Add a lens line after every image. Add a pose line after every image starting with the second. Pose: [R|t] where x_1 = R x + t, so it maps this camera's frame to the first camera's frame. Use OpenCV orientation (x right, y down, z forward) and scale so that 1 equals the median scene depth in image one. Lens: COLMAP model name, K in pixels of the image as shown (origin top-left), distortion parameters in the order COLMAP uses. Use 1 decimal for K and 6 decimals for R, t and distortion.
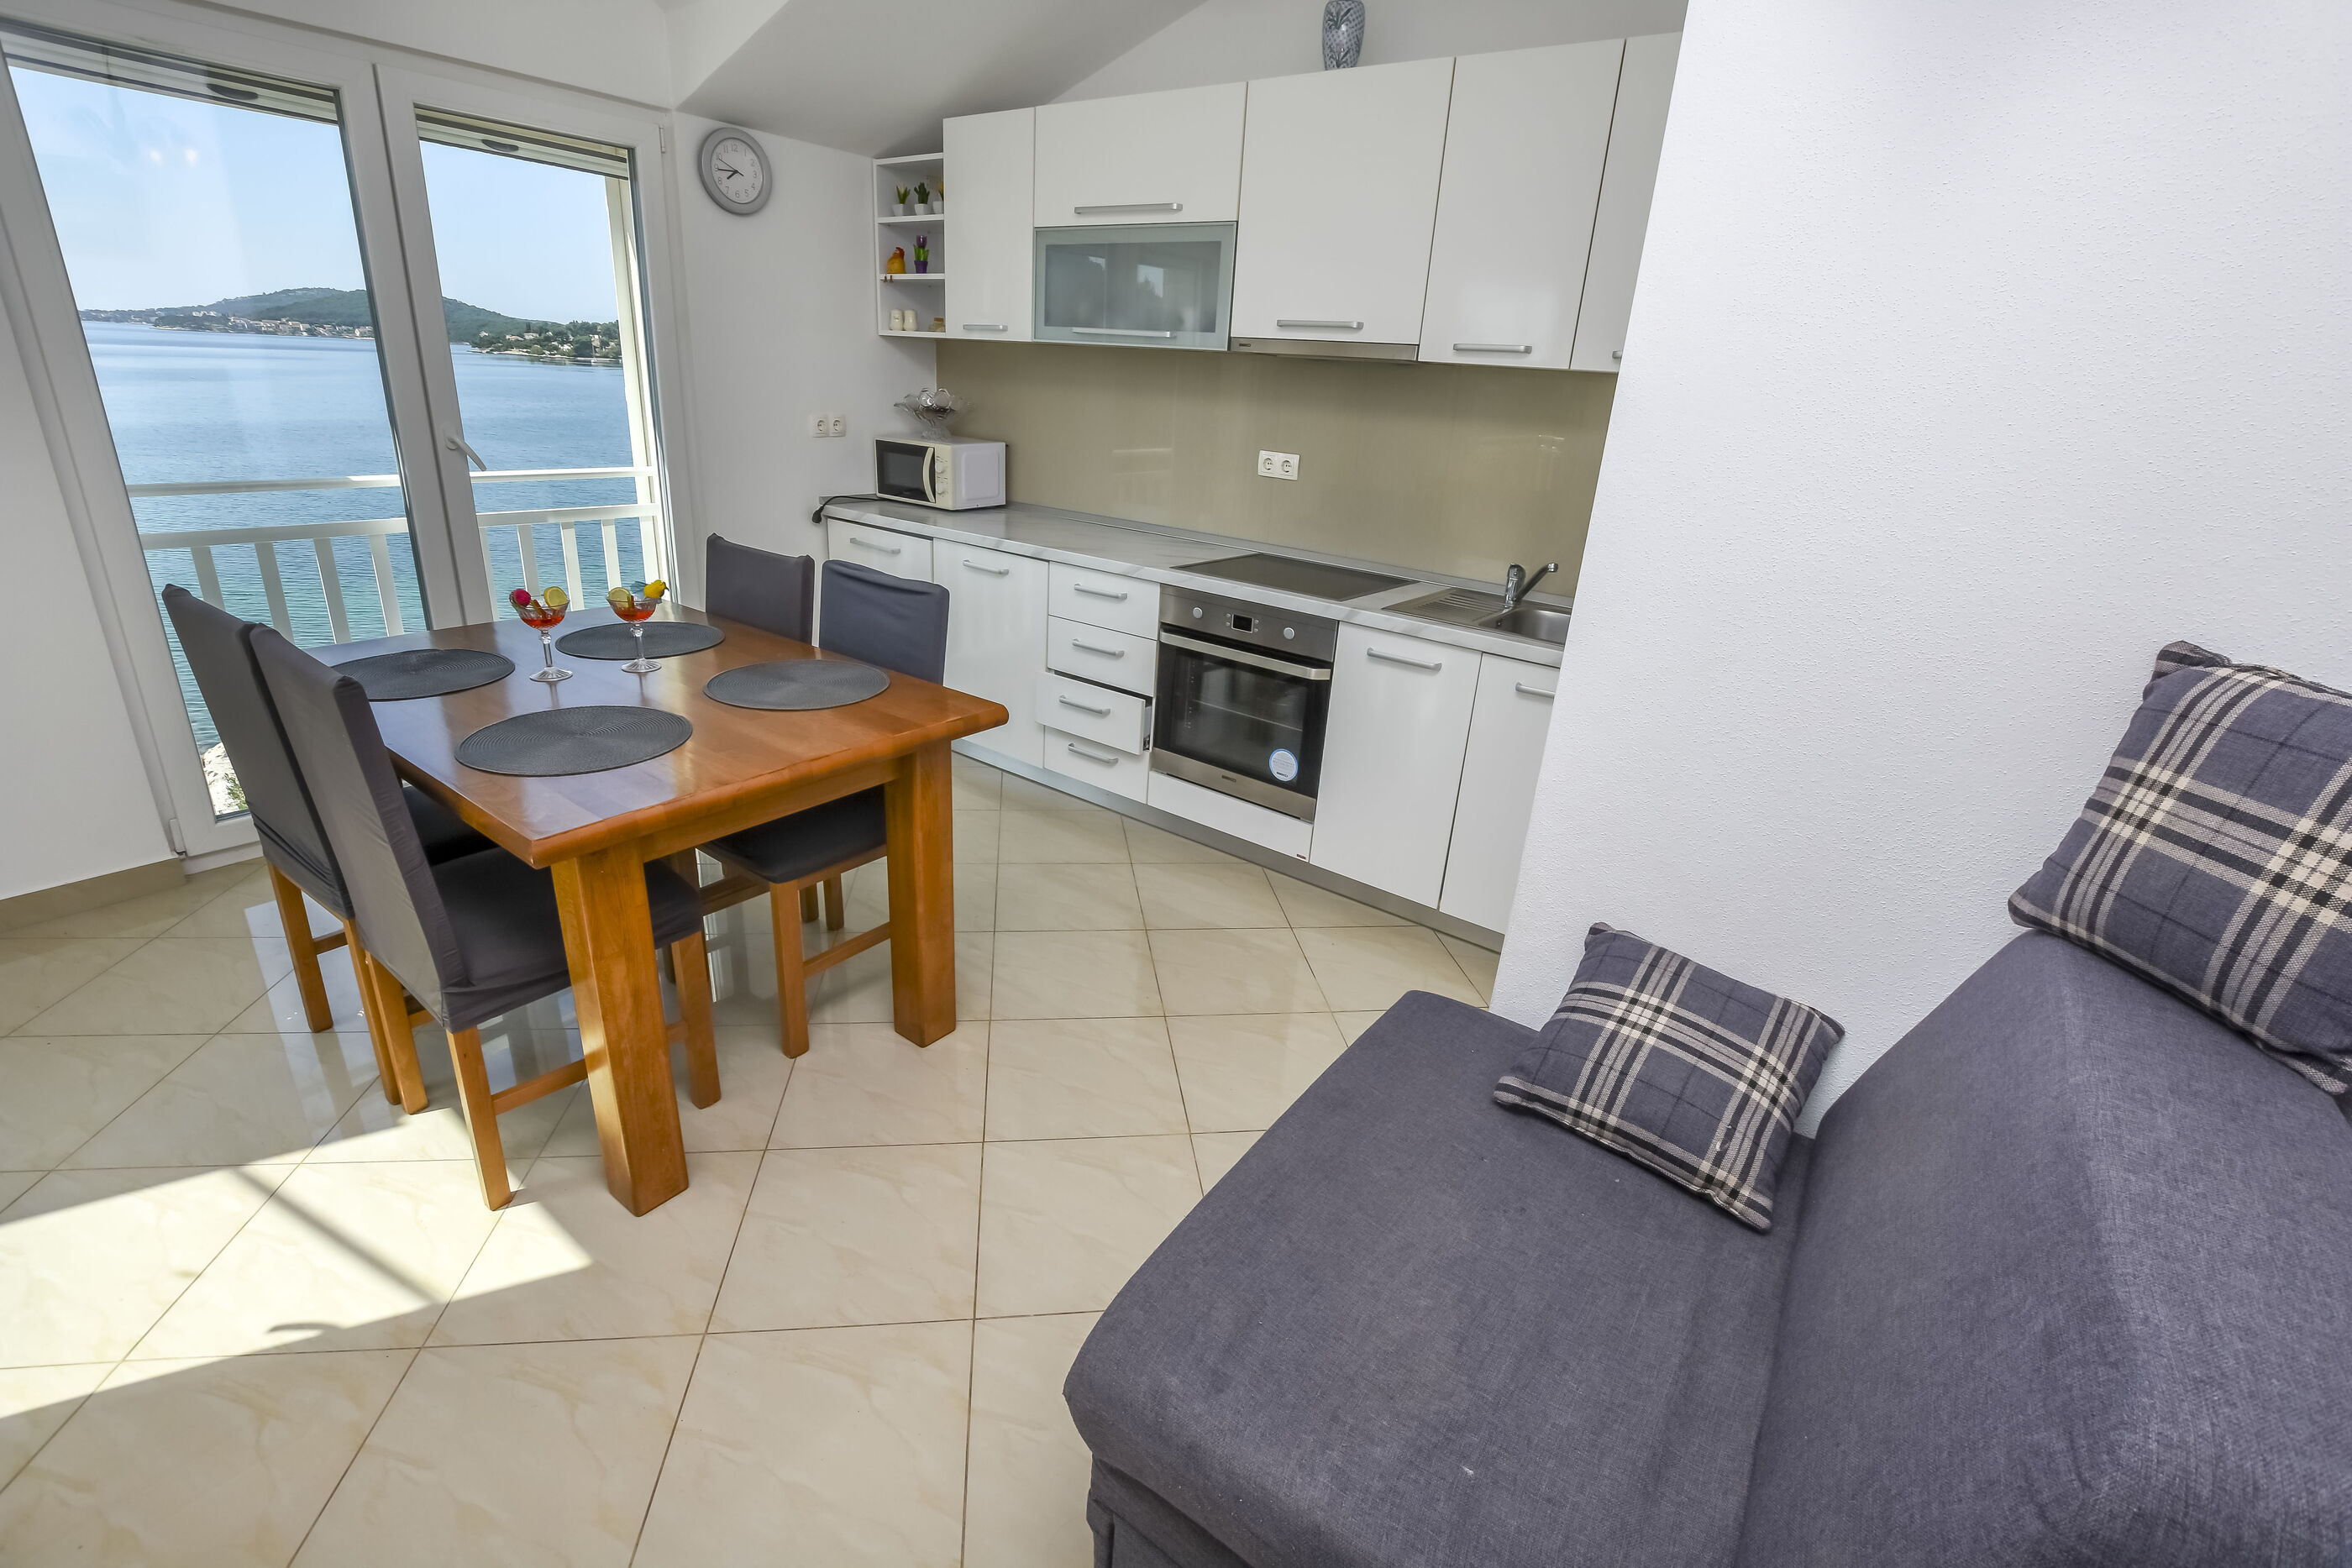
lens RADIAL K [[1025.0, 0, 1141.6], [0, 1025.0, 783.3], [0, 0, 1]] dist [-0.029635, 0.005177]
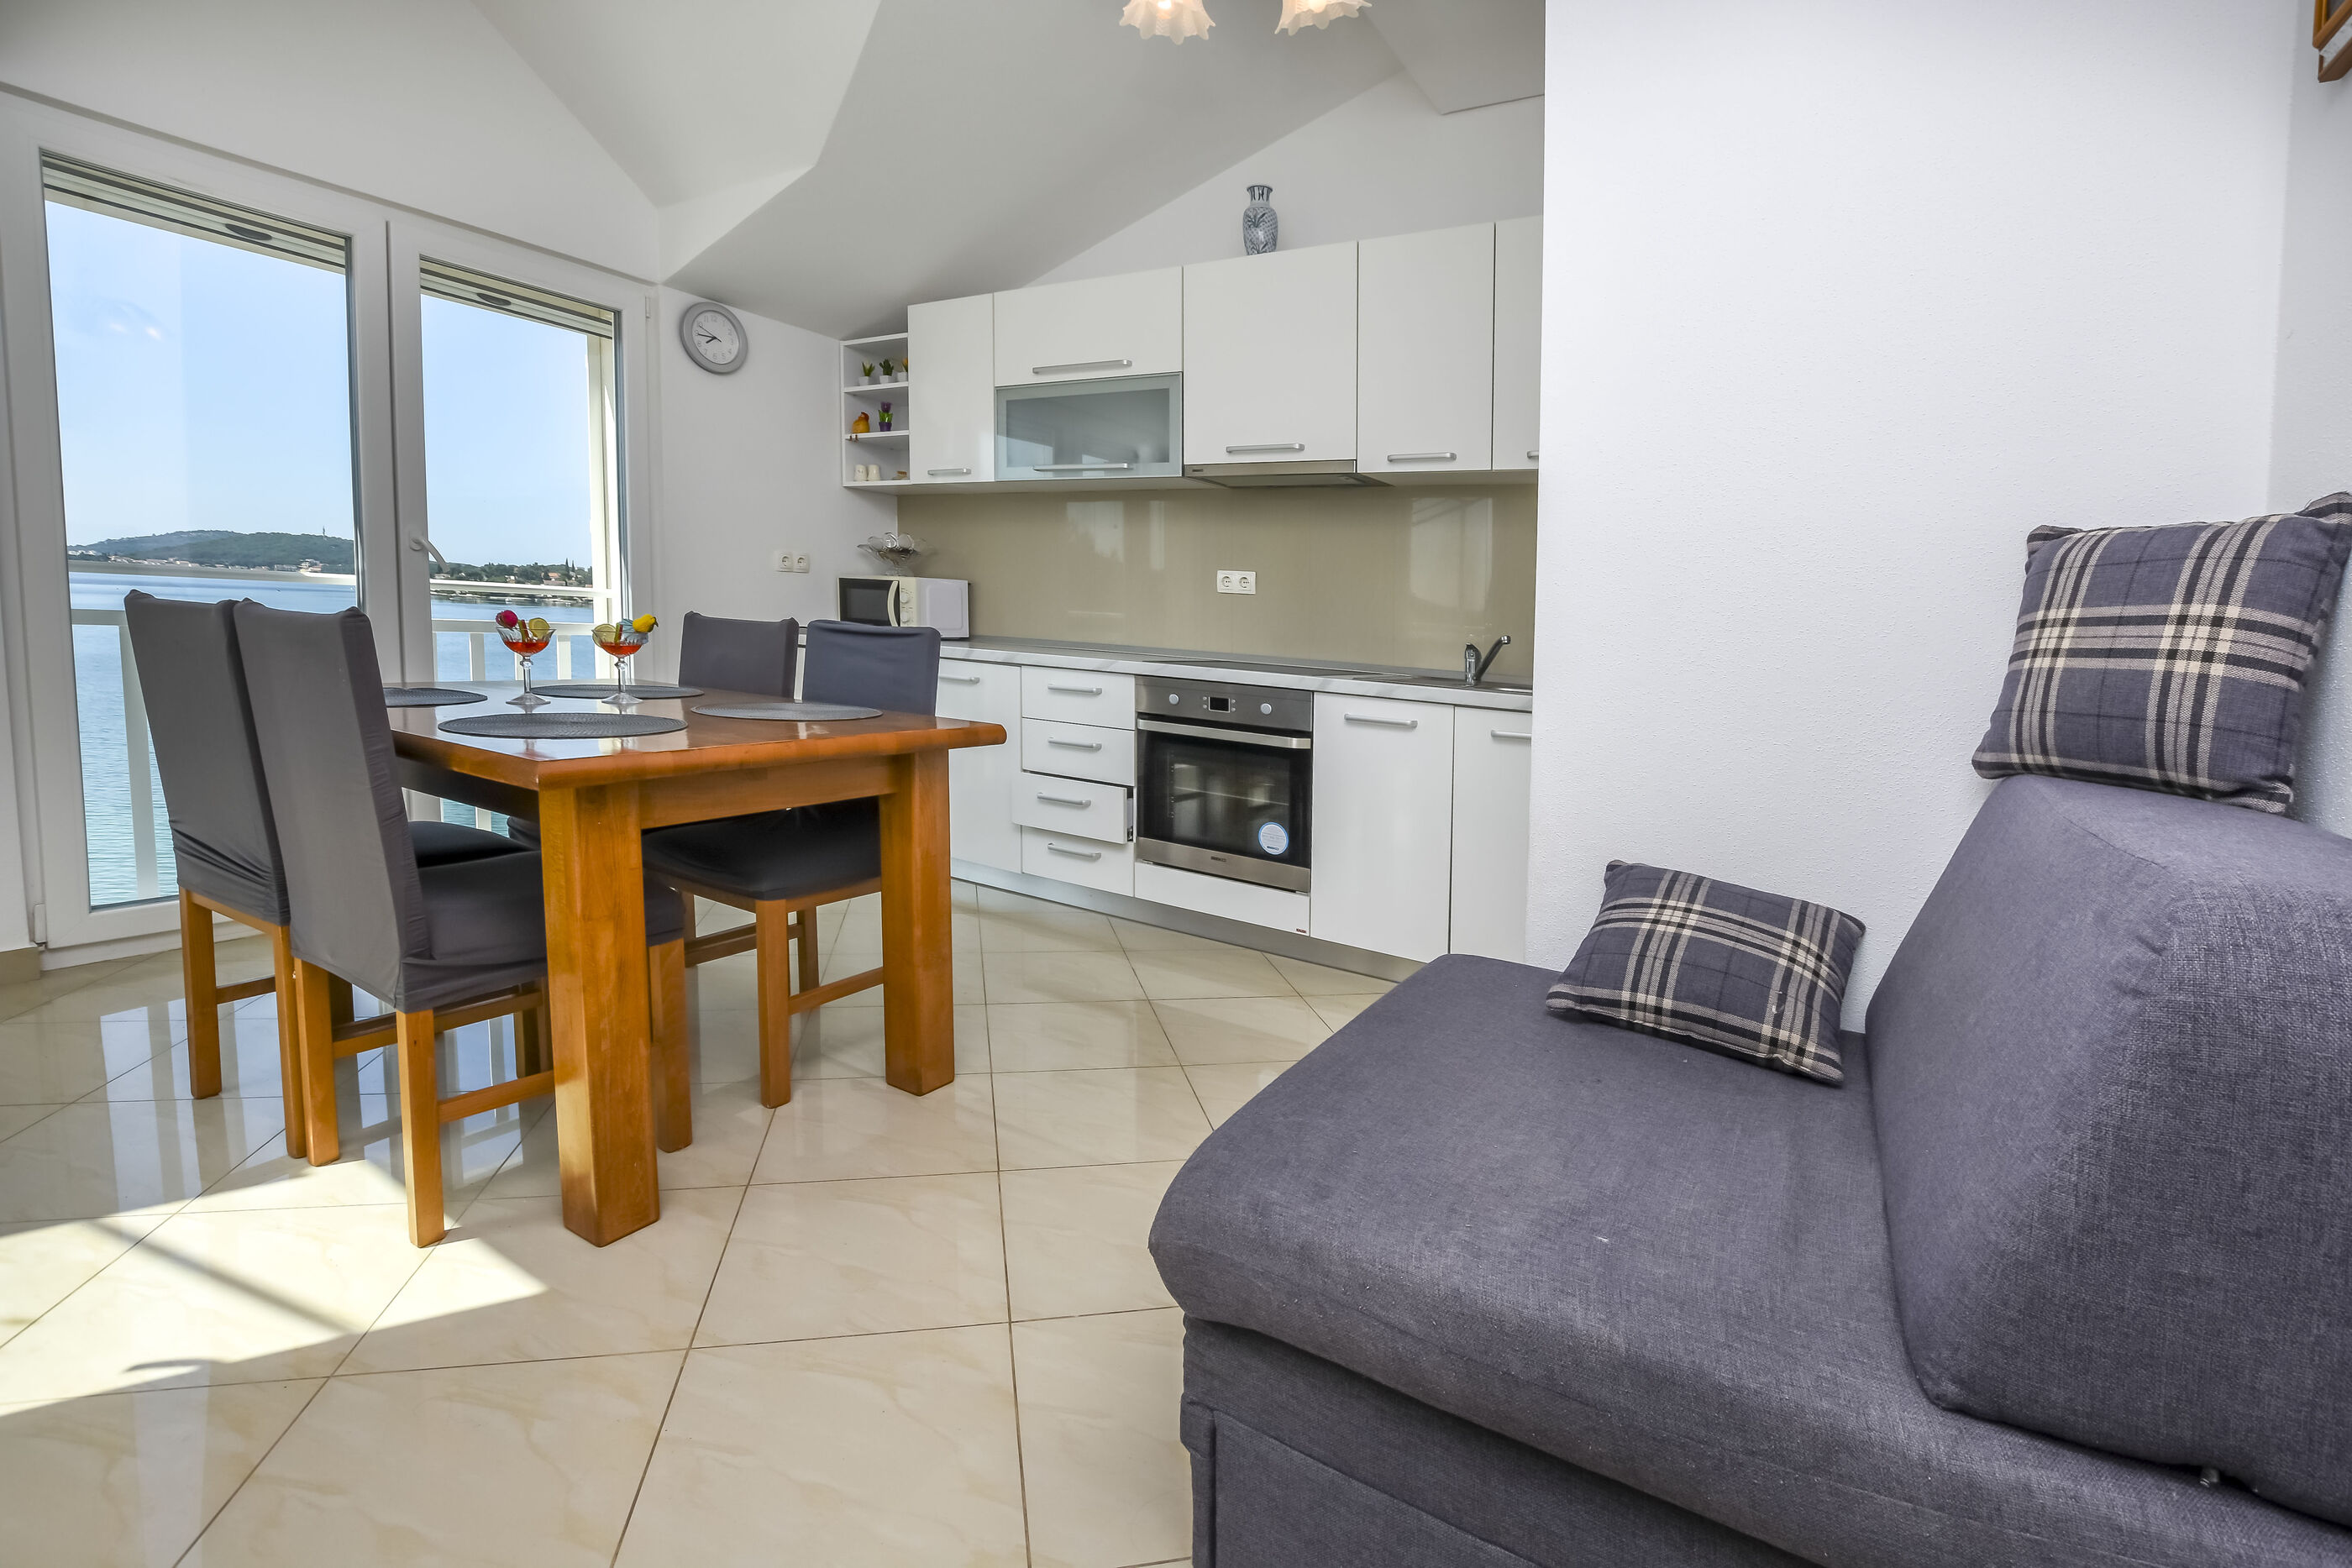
lens RADIAL K [[1076.5, 0, 1202.6], [0, 1076.5, 686.6], [0, 0, 1]] dist [-0.028856, 0.000704]
pose [[0.992319, -0.046593, 0.114597, -0.068097], [0.078963, 0.951661, -0.296828, 0.247852], [-0.095227, 0.303597, 0.948030, -0.021768]]
